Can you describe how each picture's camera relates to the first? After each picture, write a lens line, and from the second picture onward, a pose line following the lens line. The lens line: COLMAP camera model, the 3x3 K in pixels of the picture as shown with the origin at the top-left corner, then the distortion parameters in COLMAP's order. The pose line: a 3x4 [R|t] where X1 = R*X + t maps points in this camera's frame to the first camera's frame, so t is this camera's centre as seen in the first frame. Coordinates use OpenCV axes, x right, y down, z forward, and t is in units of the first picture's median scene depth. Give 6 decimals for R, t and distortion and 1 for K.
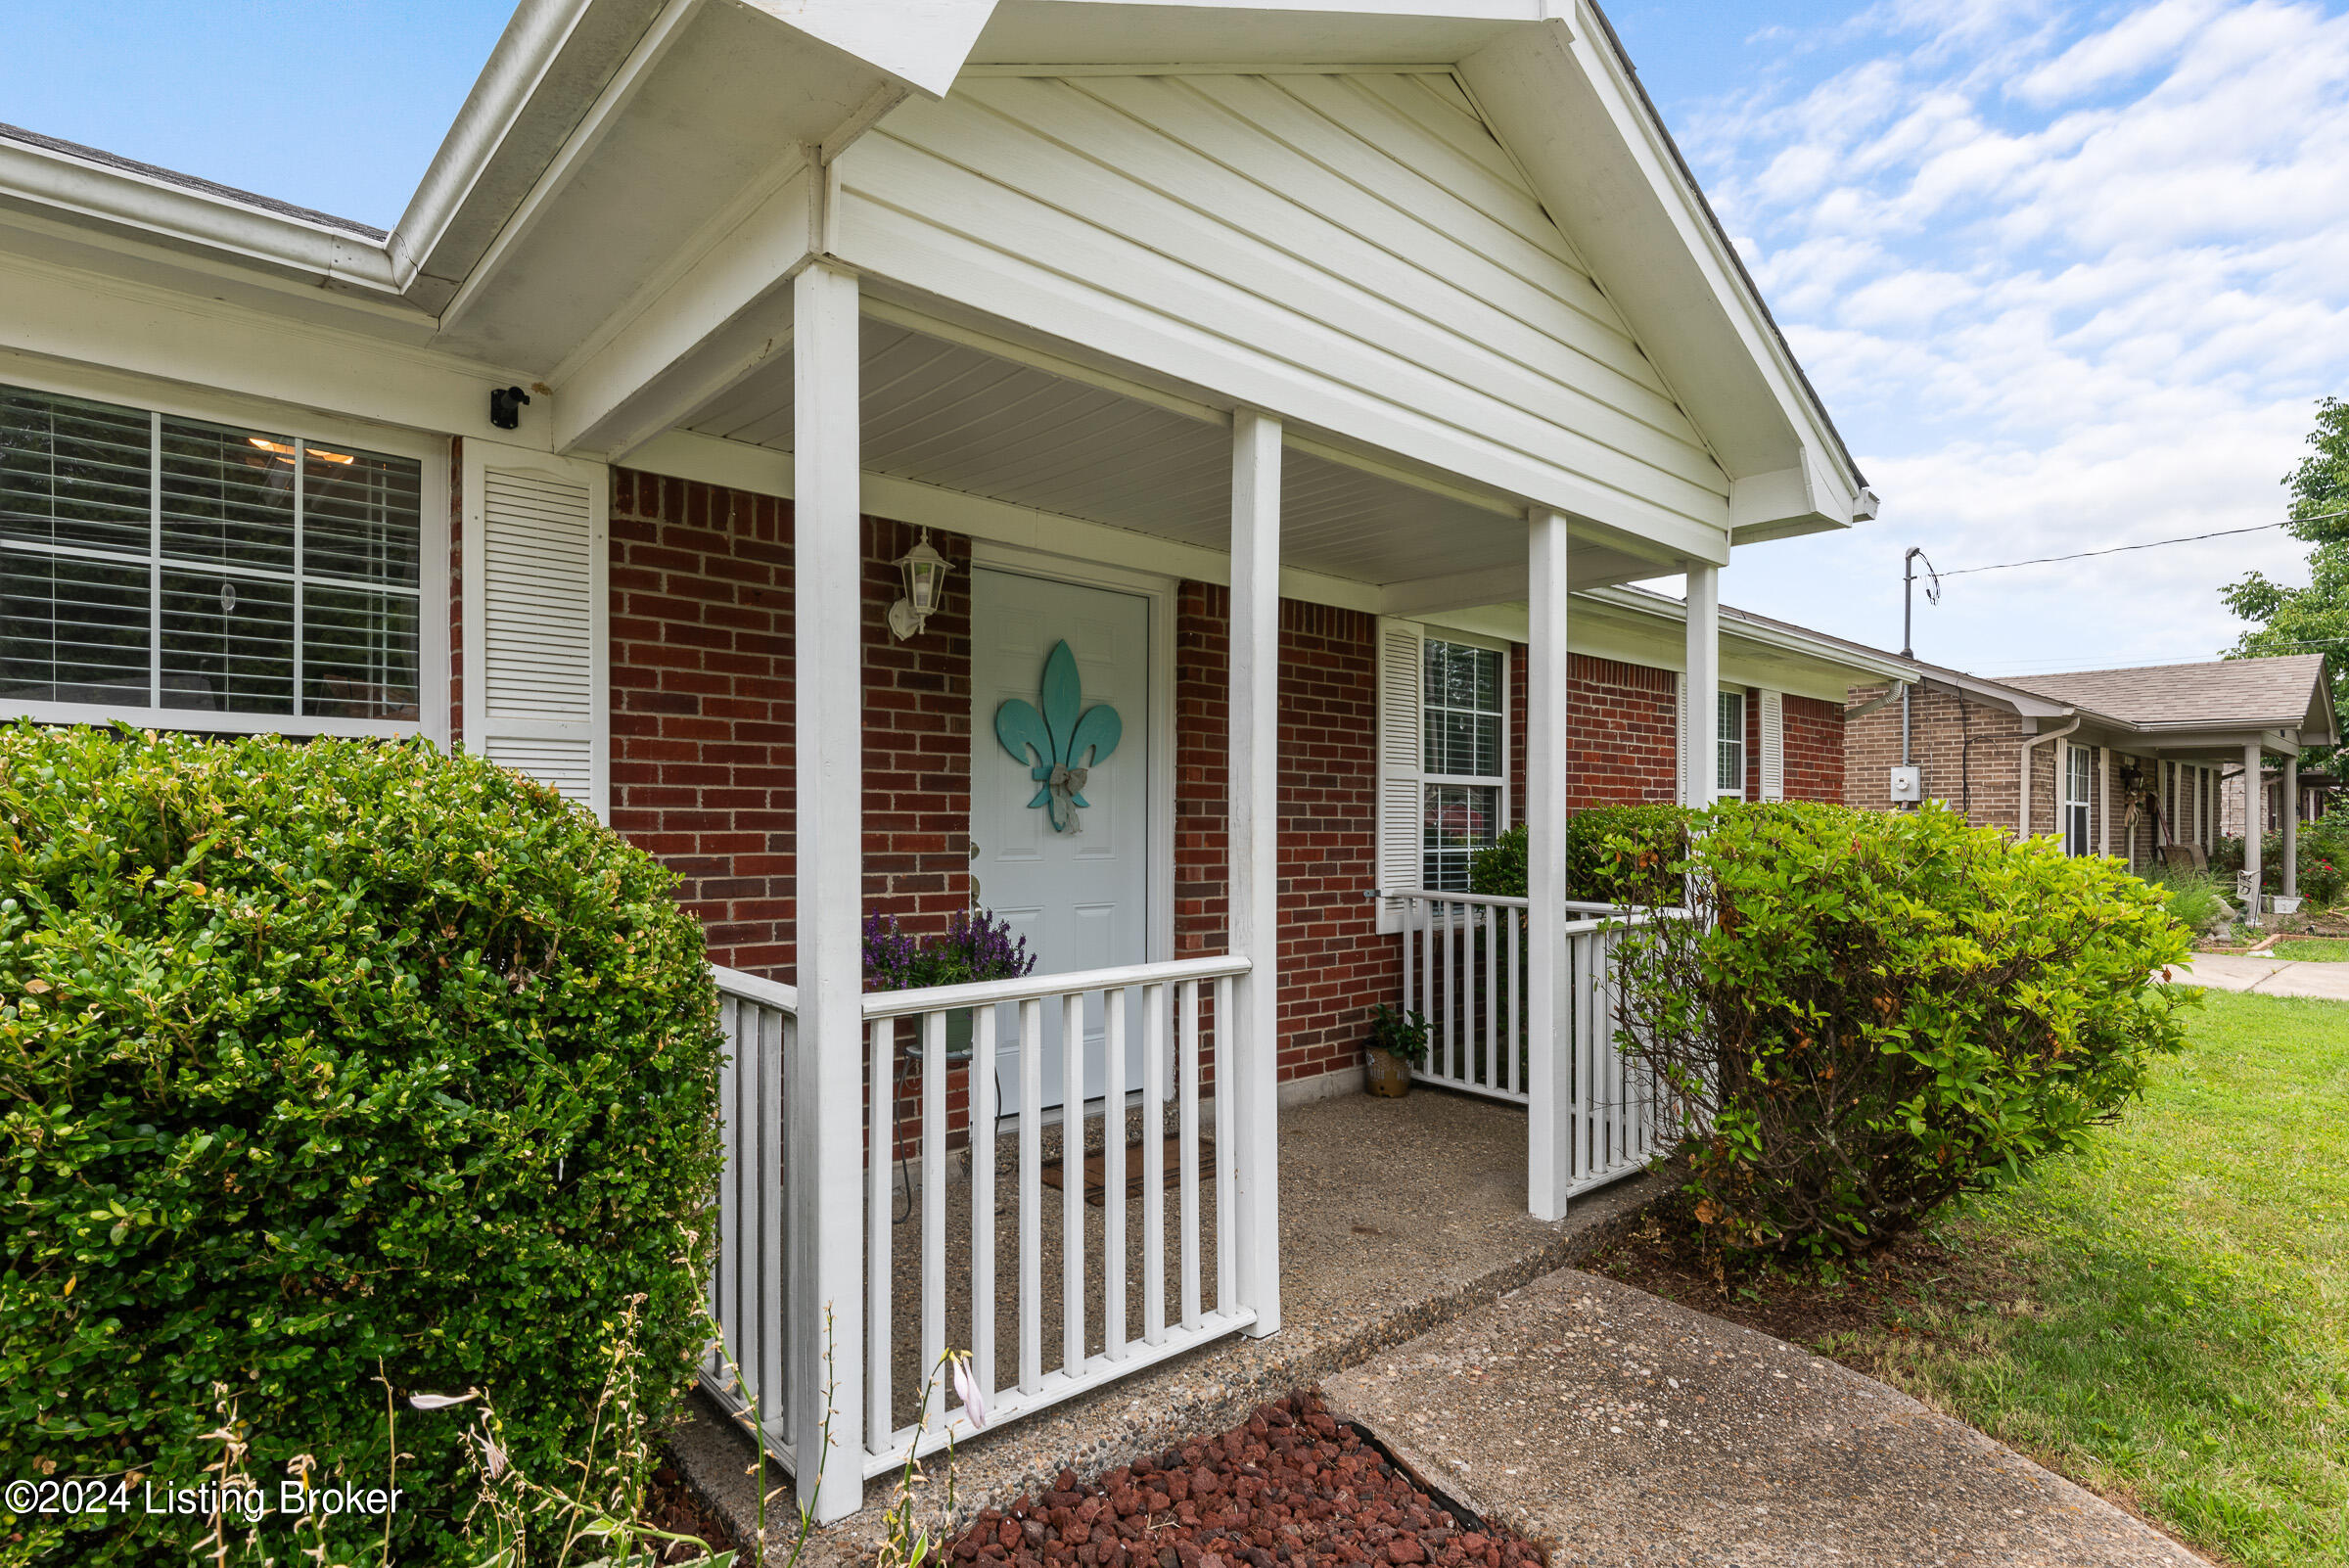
lens RADIAL K [[1199.8, 0, 1173.4], [0, 1199.8, 825.3], [0, 0, 1]] dist [0.004074, 0.000379]
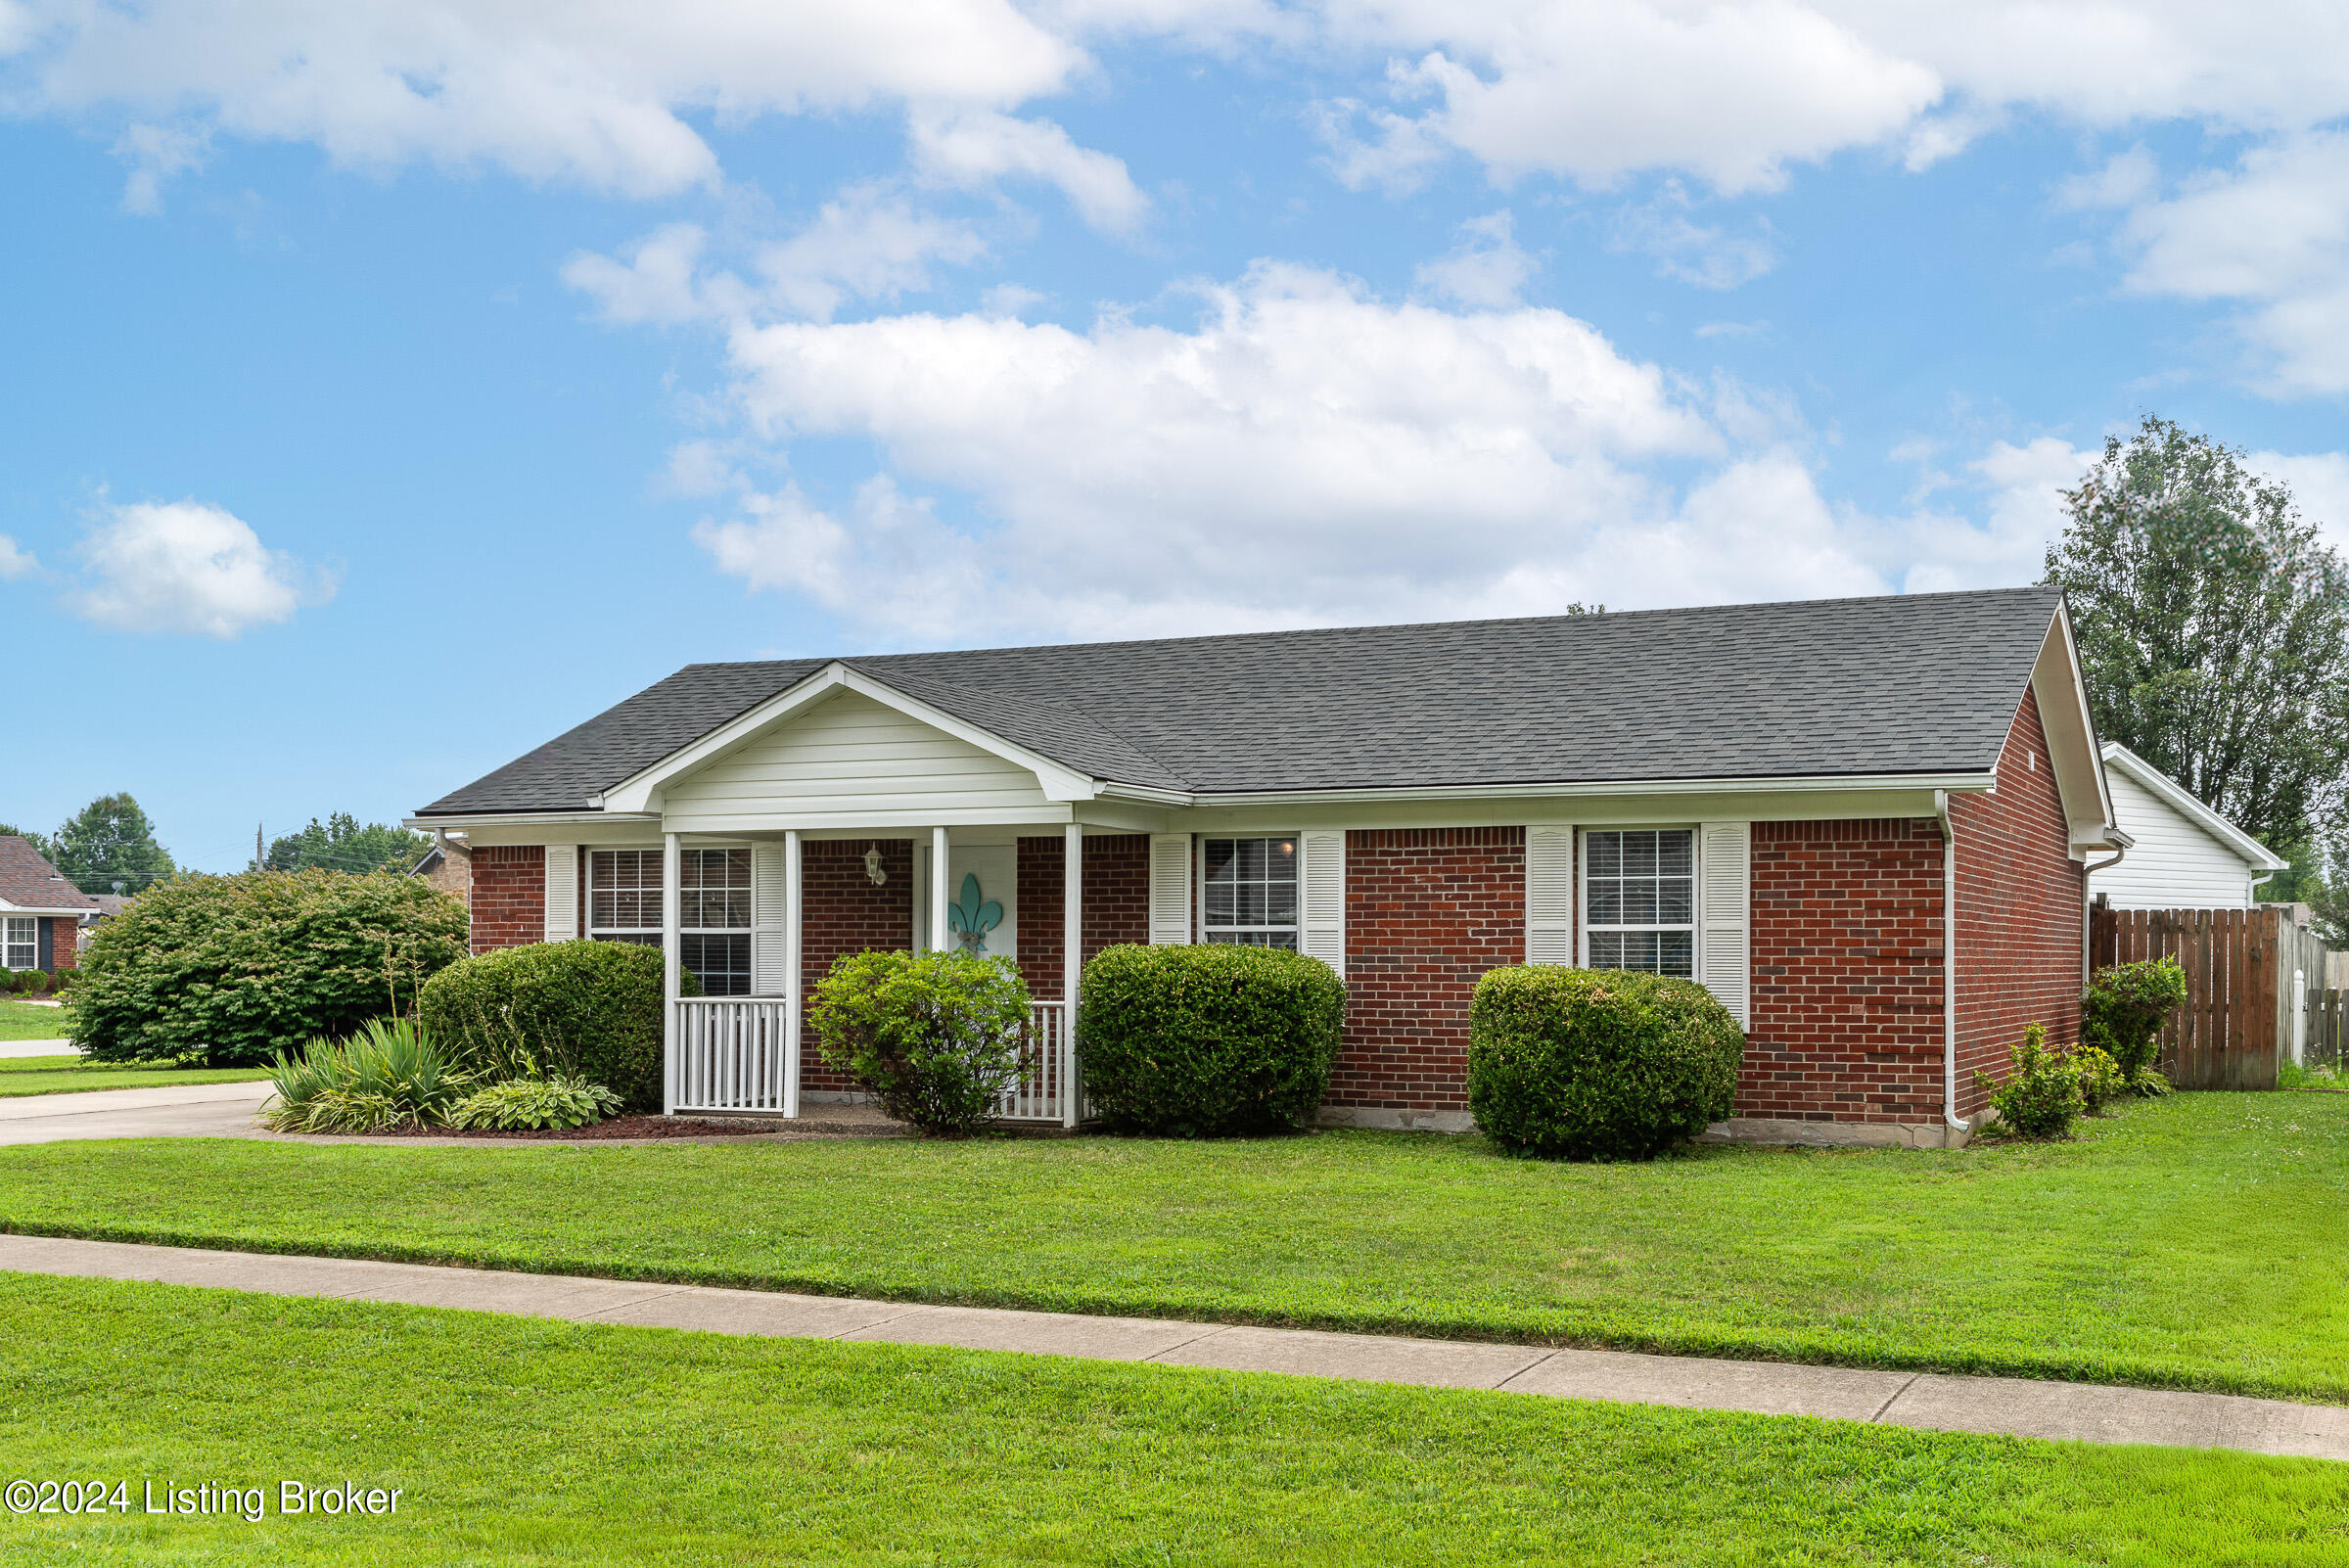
lens RADIAL K [[2573.8, 0, 1191.0], [0, 2573.8, 865.1], [0, 0, 1]] dist [0.010469, 0.000000]
pose [[0.382120, -0.037369, -0.923357, 5.576797], [-0.002711, 0.999132, -0.041558, 0.028894], [0.924109, 0.018384, 0.381688, -0.514134]]
